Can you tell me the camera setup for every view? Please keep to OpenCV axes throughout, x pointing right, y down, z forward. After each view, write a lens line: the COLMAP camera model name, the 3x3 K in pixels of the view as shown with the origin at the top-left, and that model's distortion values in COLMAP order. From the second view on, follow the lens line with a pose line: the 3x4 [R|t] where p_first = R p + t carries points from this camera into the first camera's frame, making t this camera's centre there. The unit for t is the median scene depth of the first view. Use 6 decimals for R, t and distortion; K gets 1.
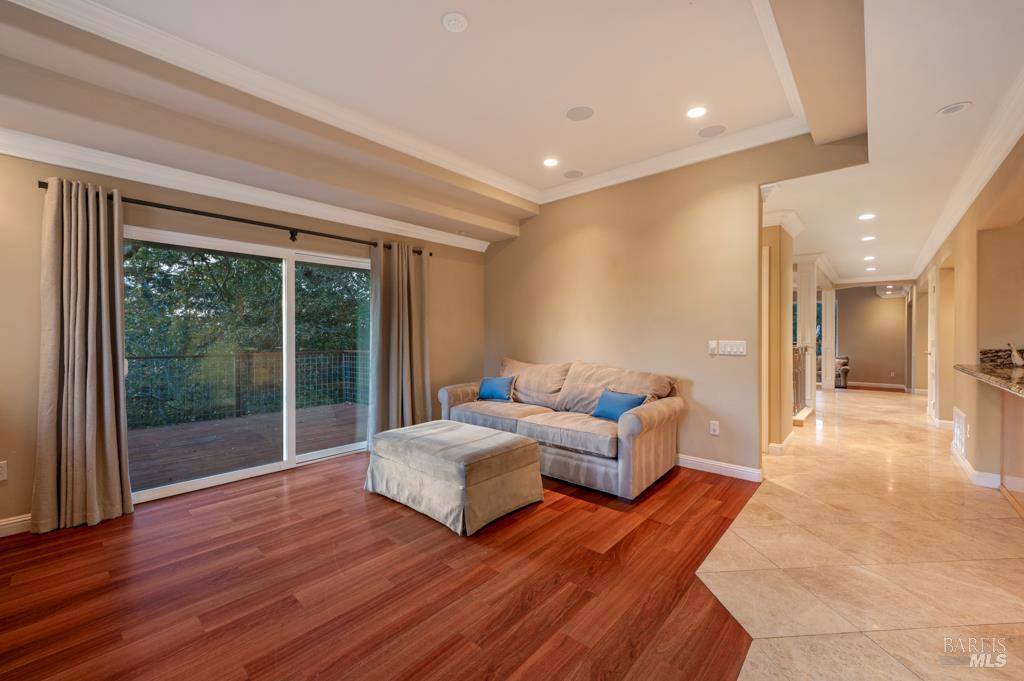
lens RADIAL K [[407.3, 0, 511.9], [0, 407.3, 334.2], [0, 0, 1]] dist [-0.001089, 0.000354]
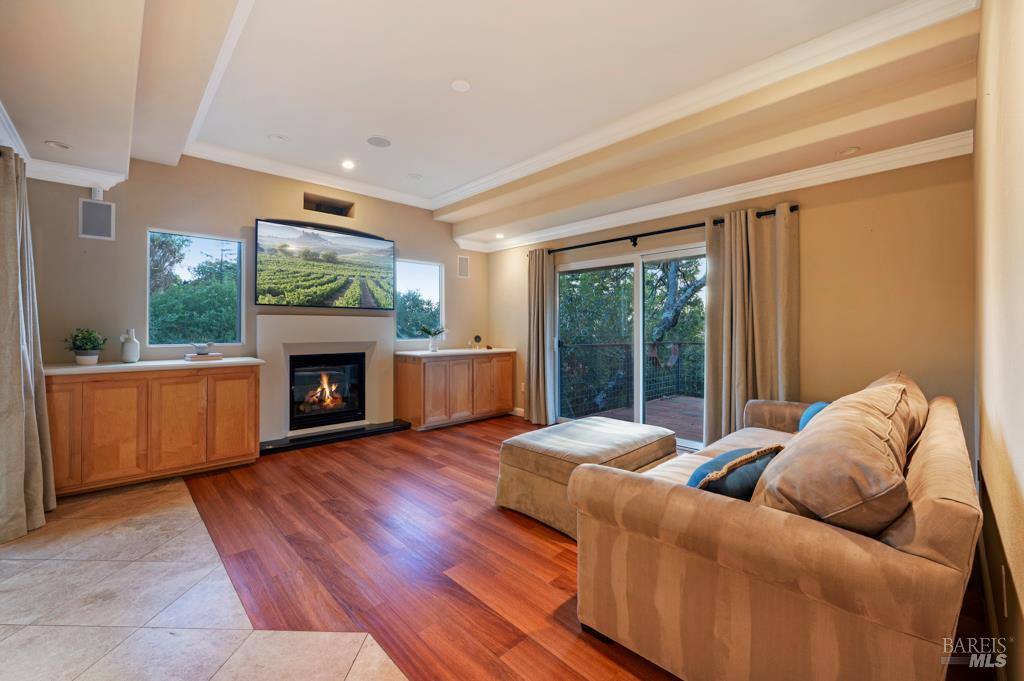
lens RADIAL K [[407.3, 0, 511.9], [0, 407.3, 334.2], [0, 0, 1]] dist [-0.001089, 0.000354]
pose [[-0.071521, 0.017025, -0.997294, 0.946600], [0.002893, 0.999854, 0.016861, 0.003313], [0.997435, -0.001679, -0.071560, 1.052932]]
